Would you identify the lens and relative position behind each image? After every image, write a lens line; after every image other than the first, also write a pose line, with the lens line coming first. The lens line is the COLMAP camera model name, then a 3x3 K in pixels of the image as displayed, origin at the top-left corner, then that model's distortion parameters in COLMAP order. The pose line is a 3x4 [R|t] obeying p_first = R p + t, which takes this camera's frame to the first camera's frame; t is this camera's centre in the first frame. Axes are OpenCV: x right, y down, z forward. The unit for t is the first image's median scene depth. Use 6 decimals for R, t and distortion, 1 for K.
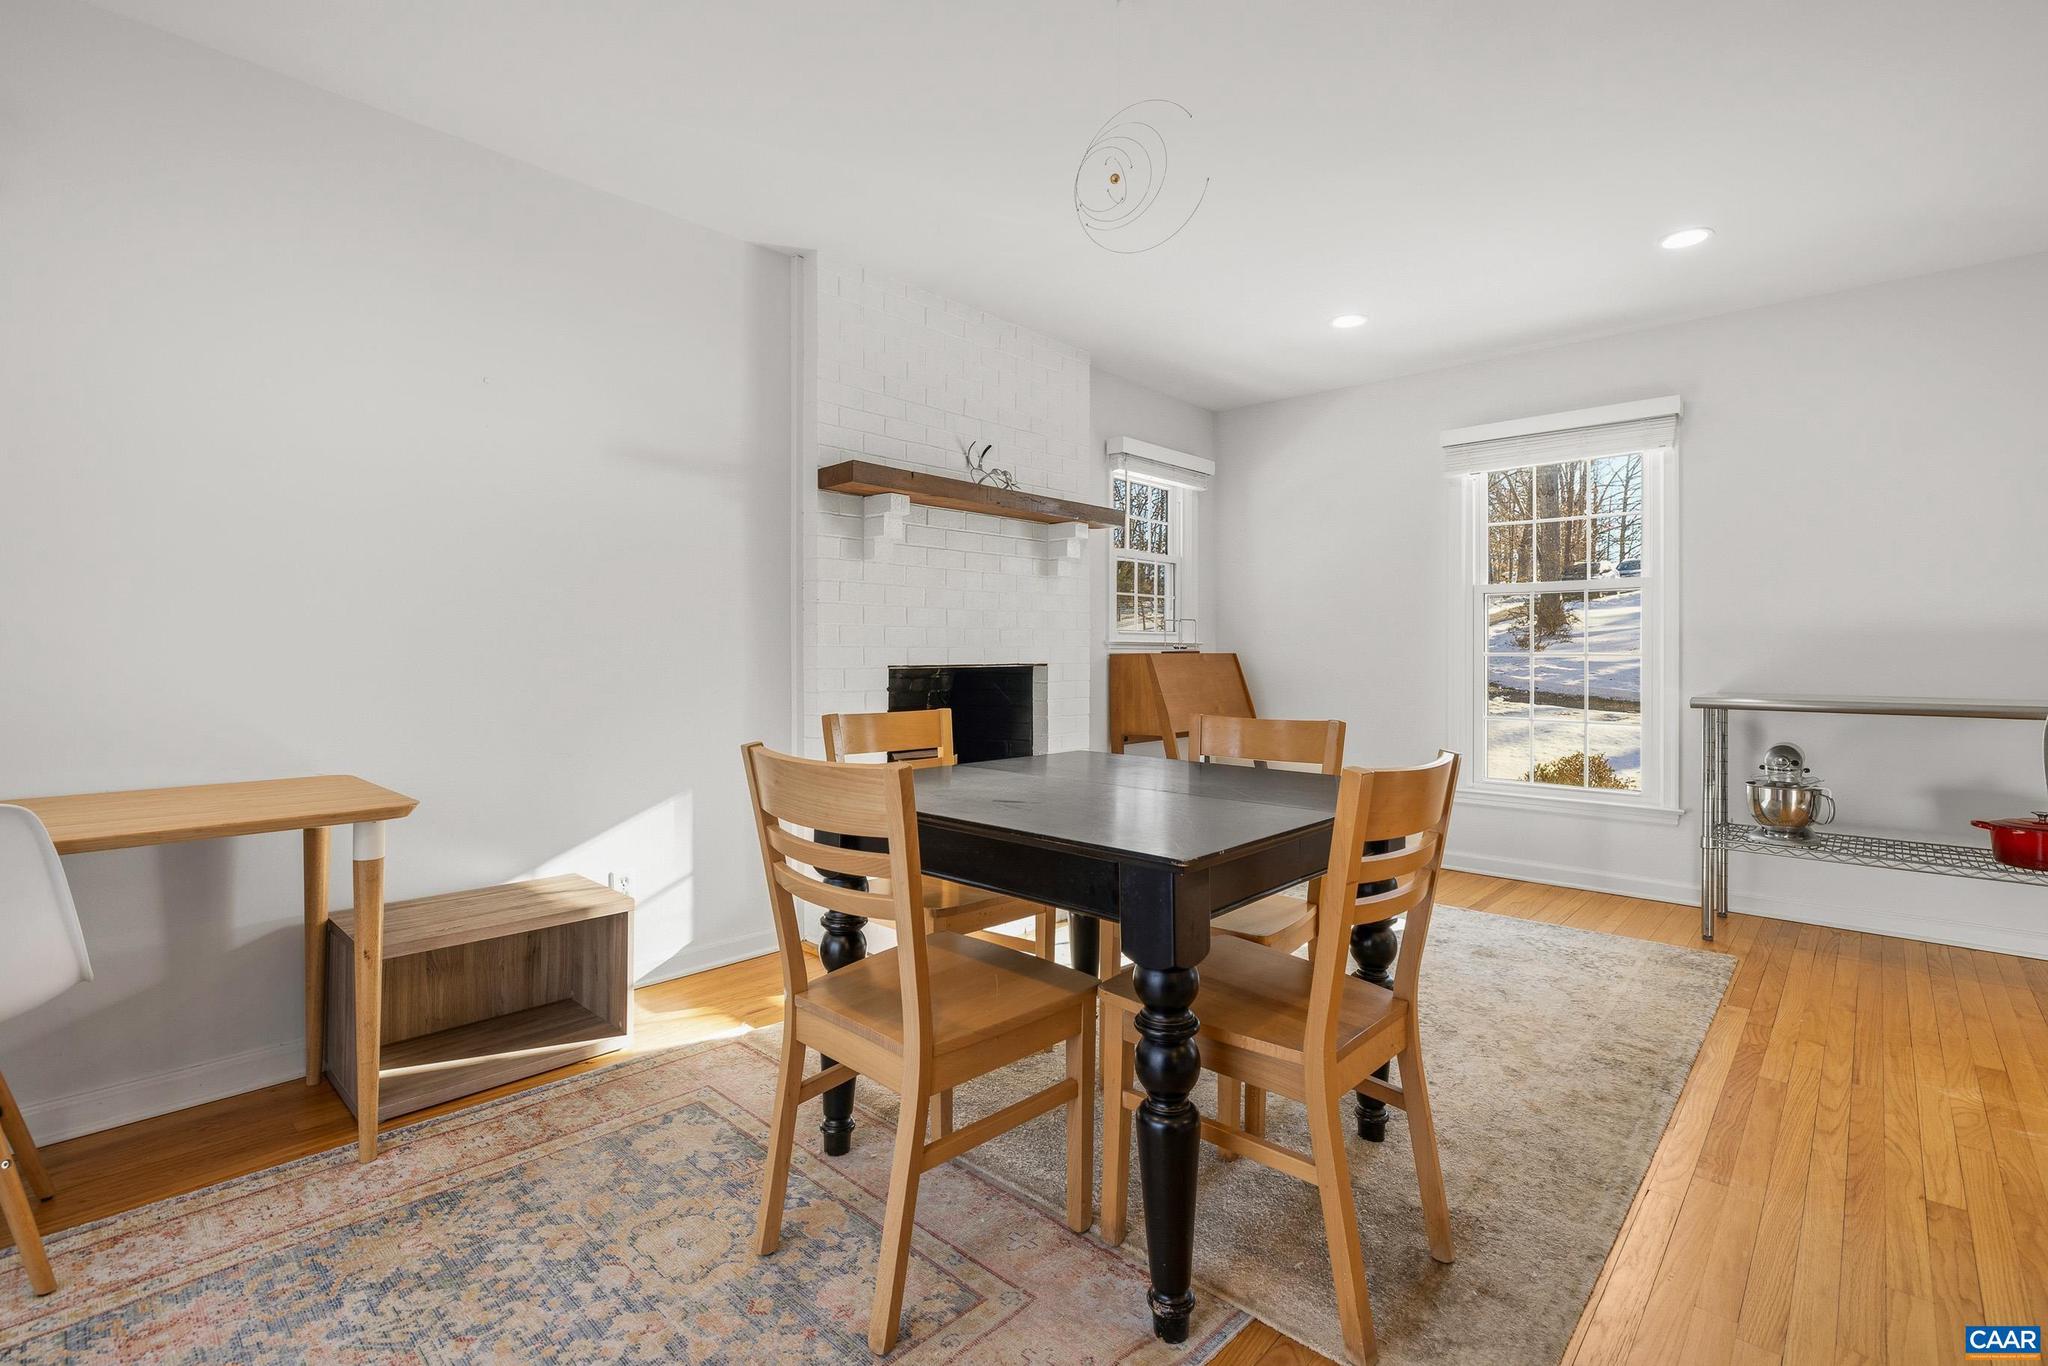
lens RADIAL K [[921.1, 0, 1026.8], [0, 921.1, 664.7], [0, 0, 1]] dist [0.000612, 0.000096]
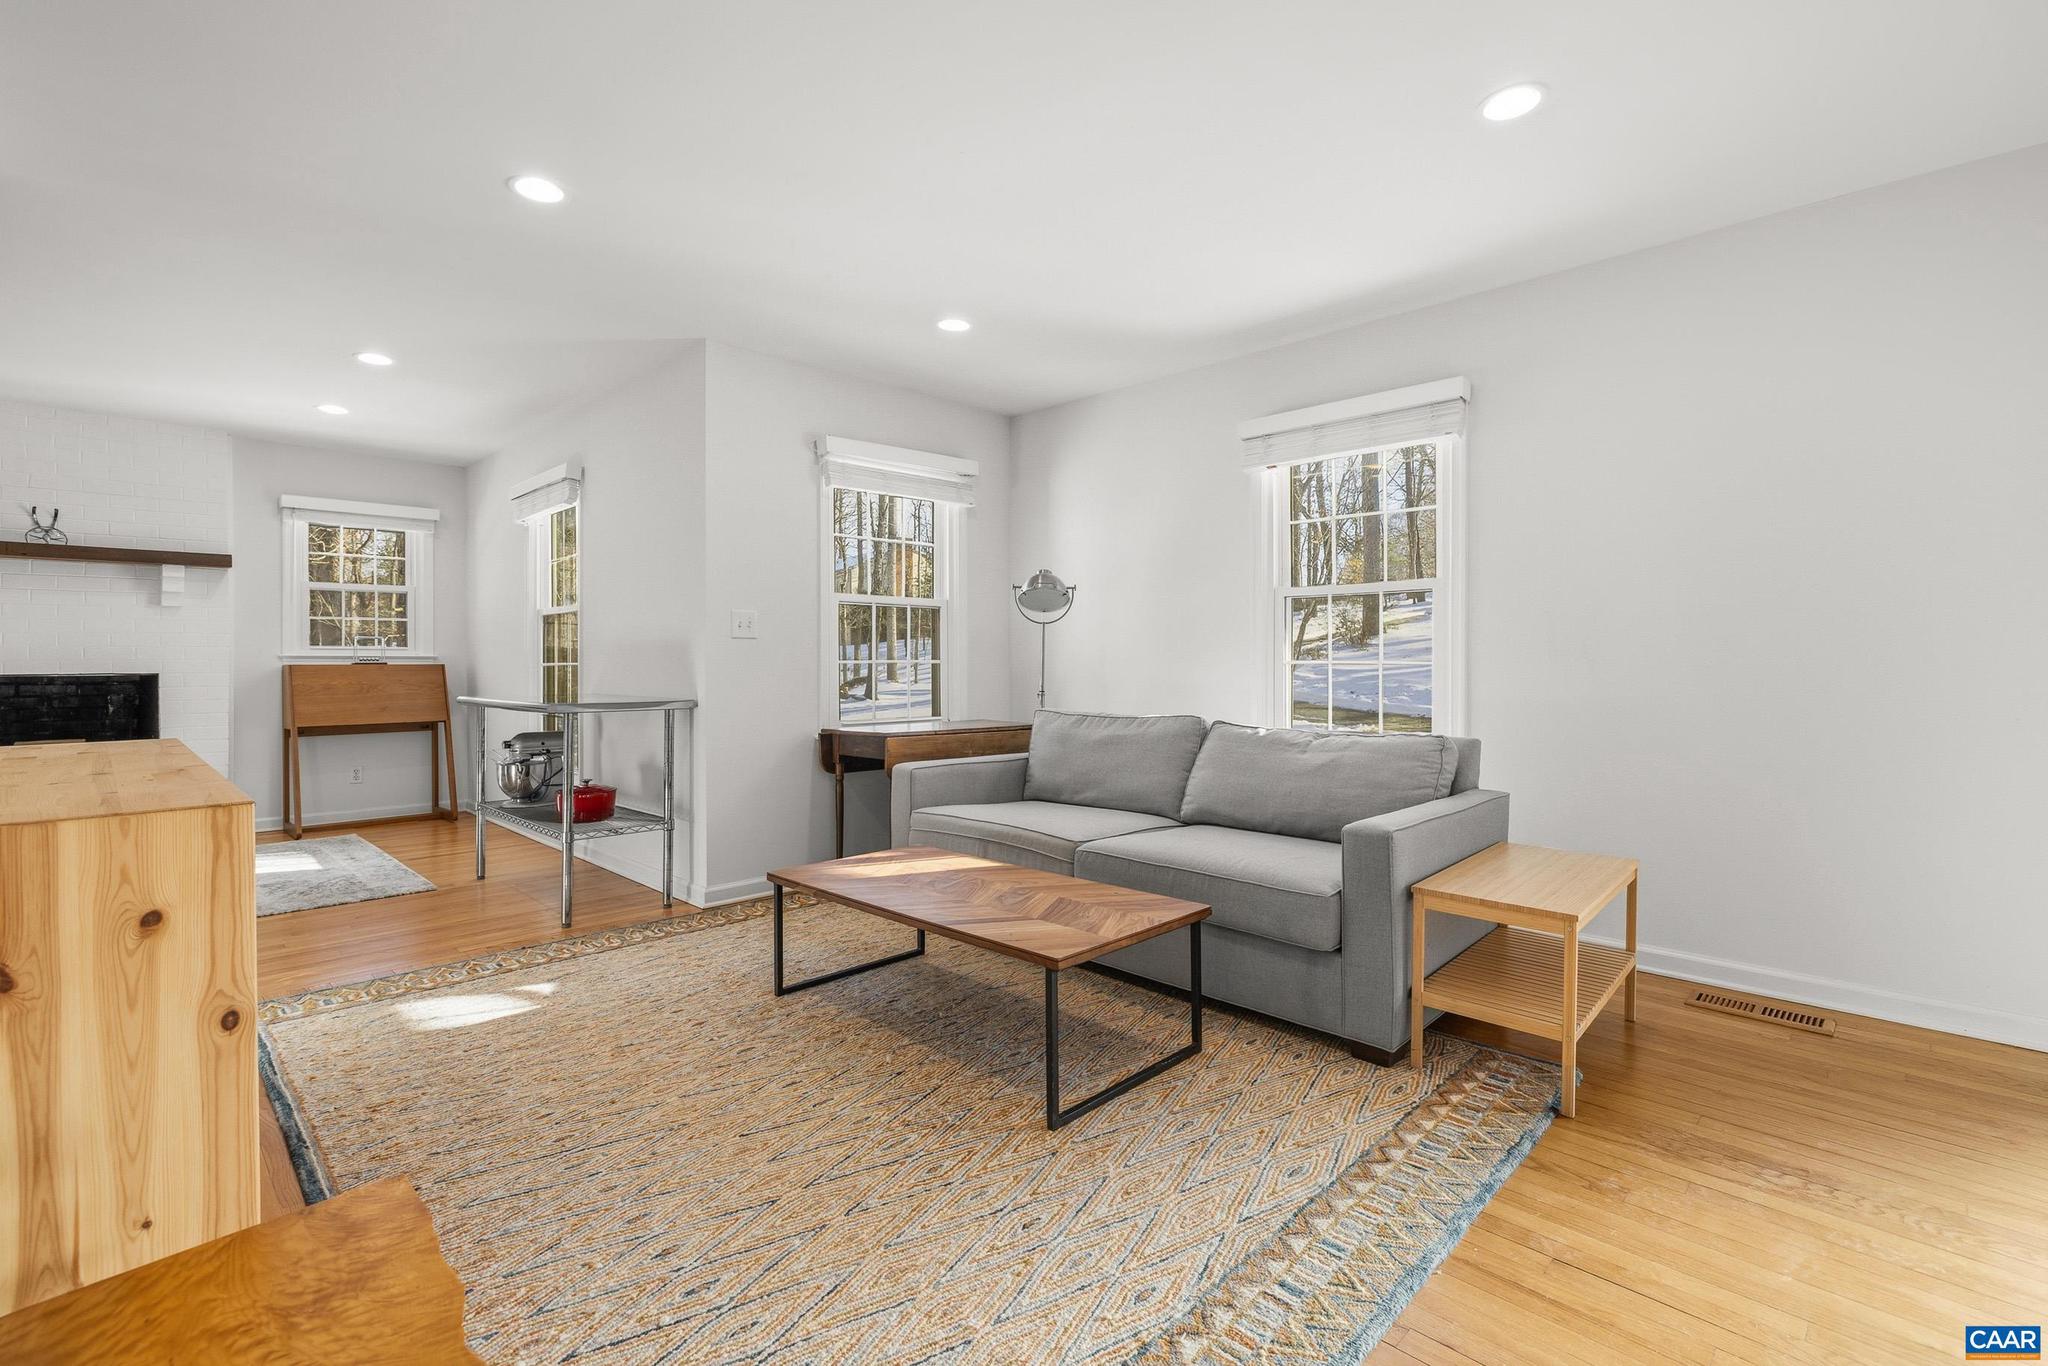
lens RADIAL K [[921.1, 0, 1026.8], [0, 921.1, 664.7], [0, 0, 1]] dist [0.000612, 0.000096]
pose [[0.999446, -0.004689, -0.032963, 1.297315], [0.004346, 0.999936, -0.010484, 0.005709], [0.033010, 0.010335, 0.999402, -0.260708]]
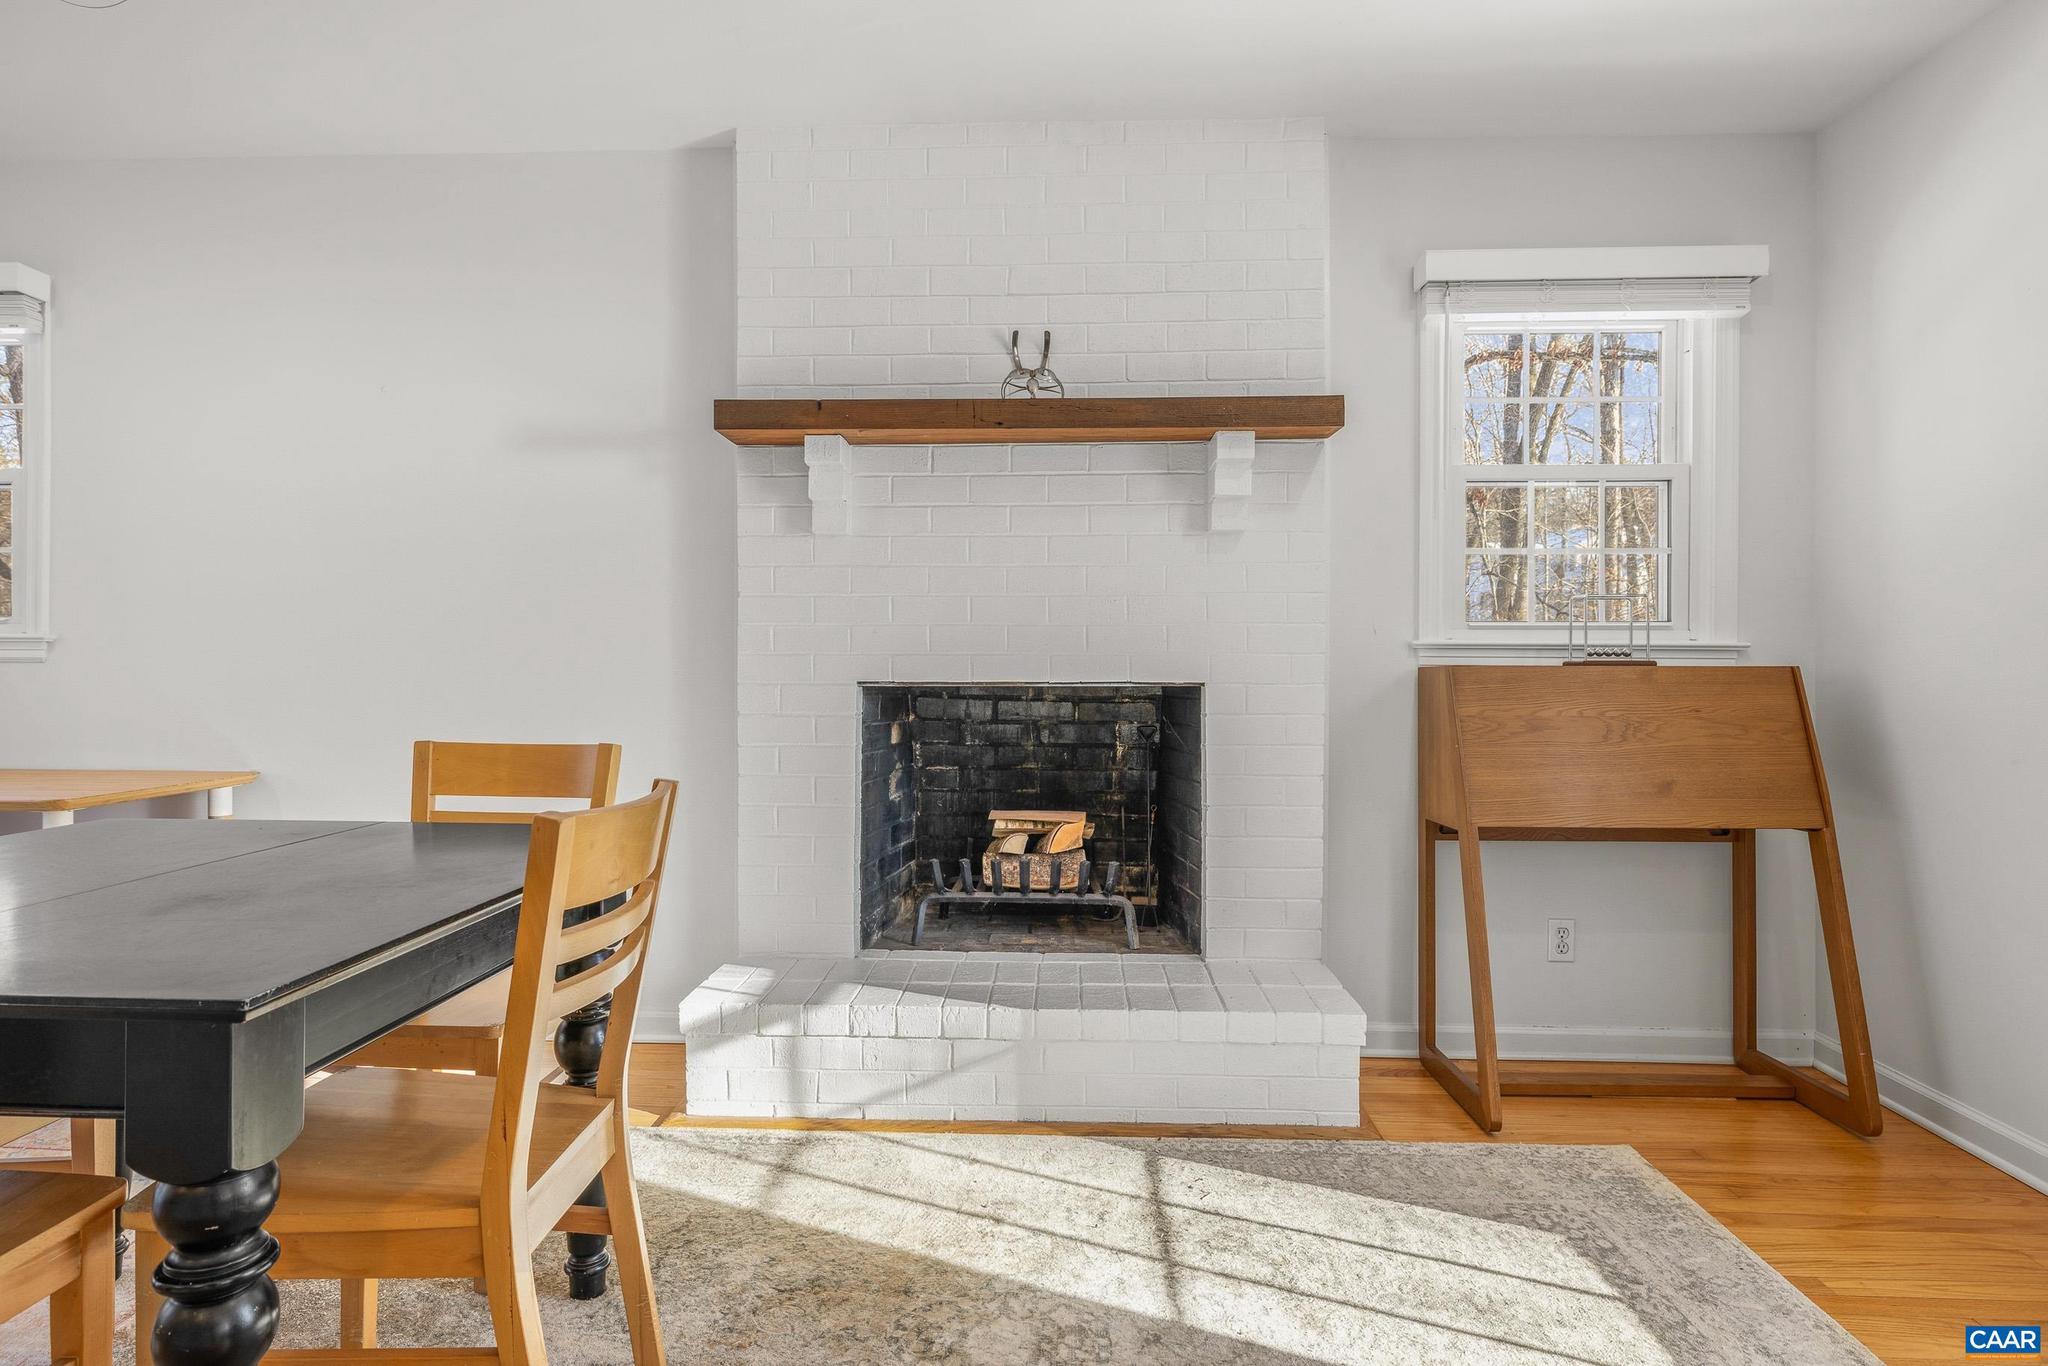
lens RADIAL K [[1135.9, 0, 1027.1], [0, 1135.9, 671.5], [0, 0, 1]] dist [-0.000799, 0.000393]
pose [[0.648655, 0.005237, -0.761065, 0.496768], [-0.012471, 0.999915, -0.003749, -0.004357], [0.760980, 0.011923, 0.648665, 0.455594]]
